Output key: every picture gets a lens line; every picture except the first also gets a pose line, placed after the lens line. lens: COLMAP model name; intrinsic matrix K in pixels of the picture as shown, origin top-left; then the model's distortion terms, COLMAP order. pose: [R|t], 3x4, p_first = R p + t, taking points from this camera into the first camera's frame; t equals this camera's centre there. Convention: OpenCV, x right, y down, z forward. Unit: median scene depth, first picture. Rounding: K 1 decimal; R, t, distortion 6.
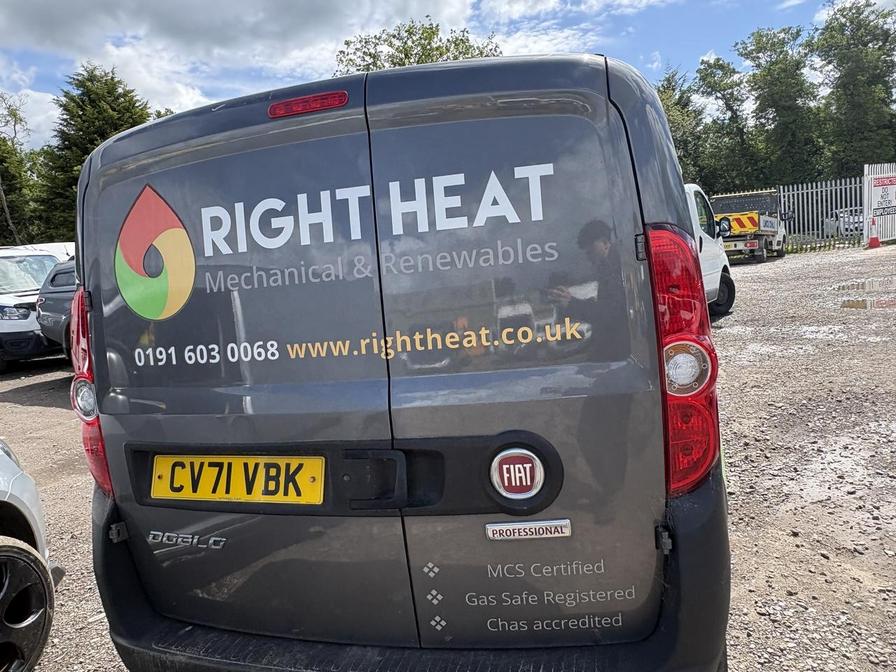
lens RADIAL K [[669.1, 0, 447.6], [0, 669.1, 333.6], [0, 0, 1]] dist [0.016062, -0.003874]
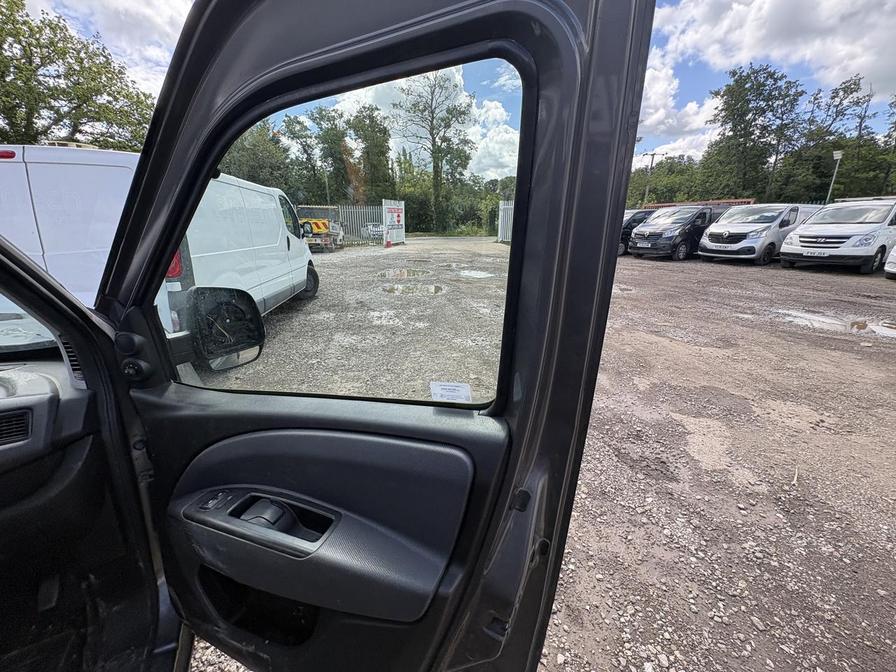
lens RADIAL K [[359.2, 0, 450.9], [0, 359.2, 336.3], [0, 0, 1]] dist [0.000843, 0.000448]
pose [[0.726250, -0.106566, 0.679120, 0.550920], [0.010301, 0.989487, 0.144252, -0.223161], [-0.687353, -0.097768, 0.719713, 1.320442]]
